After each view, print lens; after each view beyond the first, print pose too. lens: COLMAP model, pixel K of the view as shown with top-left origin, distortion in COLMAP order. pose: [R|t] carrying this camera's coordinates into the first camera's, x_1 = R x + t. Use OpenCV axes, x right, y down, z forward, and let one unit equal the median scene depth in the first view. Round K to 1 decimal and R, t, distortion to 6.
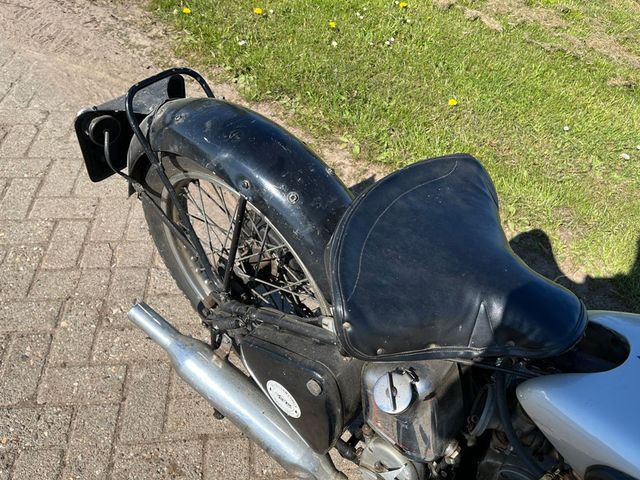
lens RADIAL K [[489.2, 0, 332.5], [0, 489.2, 237.7], [0, 0, 1]] dist [0.077556, -0.114383]
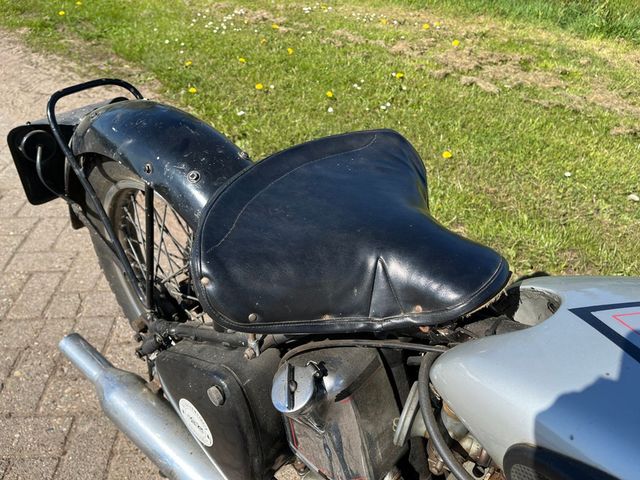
lens RADIAL K [[489.2, 0, 340.7], [0, 489.2, 242.3], [0, 0, 1]] dist [0.077556, -0.114383]
pose [[0.997137, -0.037419, -0.065711, 0.136452], [0.024337, 0.981553, -0.189634, 0.120386], [0.071595, 0.187491, 0.979654, 0.080389]]
